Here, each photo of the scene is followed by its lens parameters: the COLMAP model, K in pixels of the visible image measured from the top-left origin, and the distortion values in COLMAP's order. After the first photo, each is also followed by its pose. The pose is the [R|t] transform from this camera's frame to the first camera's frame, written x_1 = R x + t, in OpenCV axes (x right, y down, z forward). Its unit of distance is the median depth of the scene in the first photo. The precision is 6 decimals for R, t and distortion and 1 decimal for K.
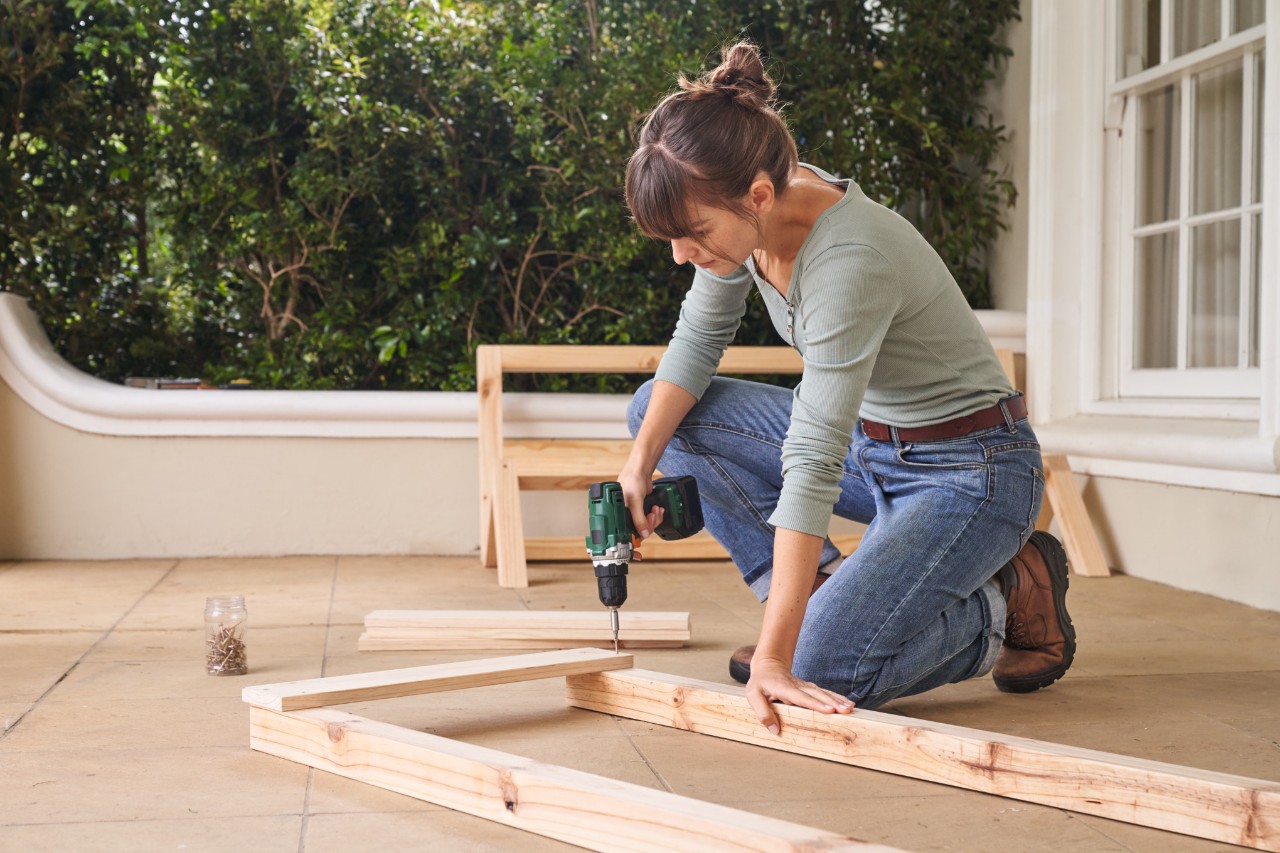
lens RADIAL K [[1907.8, 0, 646.0], [0, 1907.8, 430.2], [0, 0, 1]] dist [-0.002040, 0.000000]
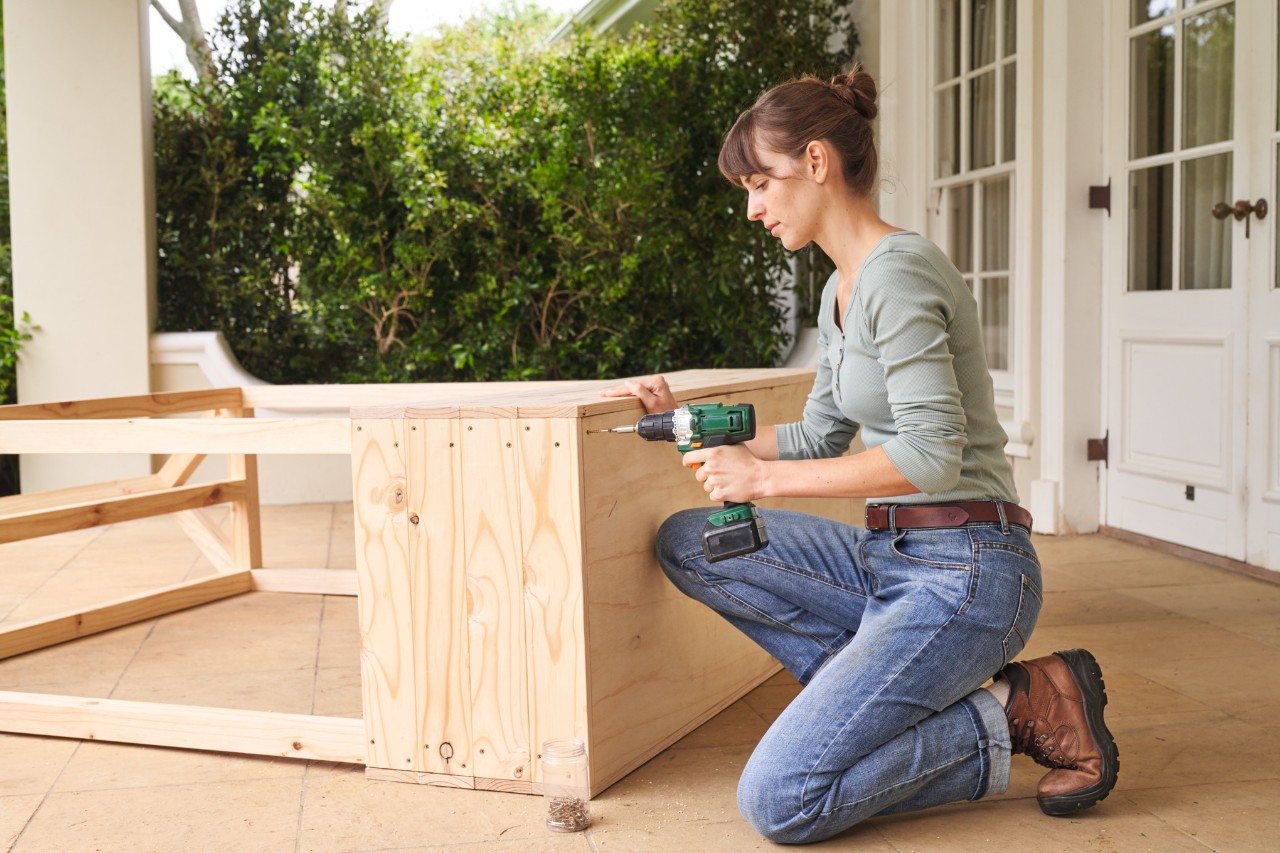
lens RADIAL K [[1561.2, 0, 641.5], [0, 1561.2, 425.9], [0, 0, 1]] dist [0.005177, 0.000000]
pose [[0.999318, -0.021419, 0.030066, -0.030194], [0.019969, 0.998661, 0.047720, -0.046637], [-0.031048, -0.047087, 0.998408, -0.246069]]
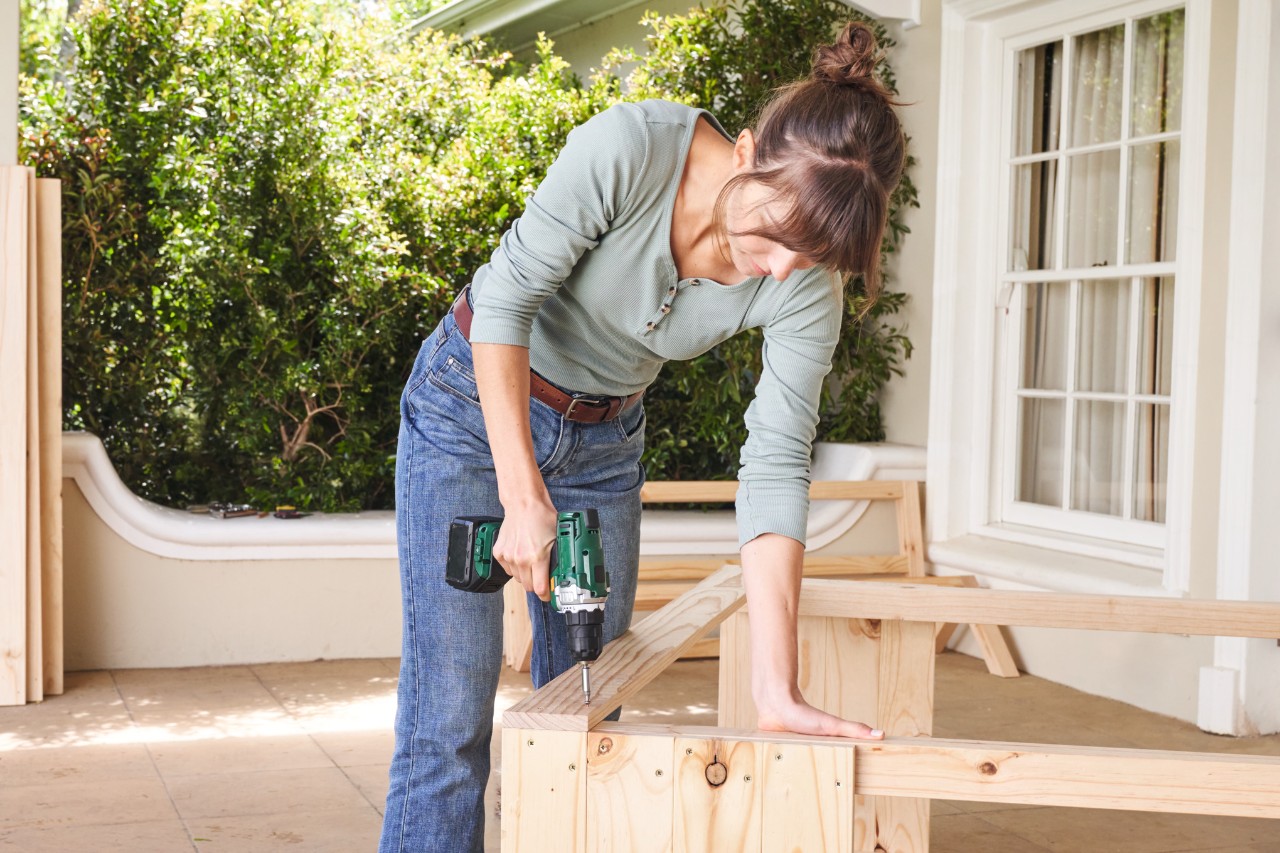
lens RADIAL K [[1907.8, 0, 644.7], [0, 1907.8, 426.4], [0, 0, 1]] dist [-0.002040, 0.000000]
pose [[0.980473, 0.009570, 0.196420, -0.219333], [-0.013082, 0.999777, 0.016592, -0.093728], [-0.196217, -0.018838, 0.980380, -0.172703]]
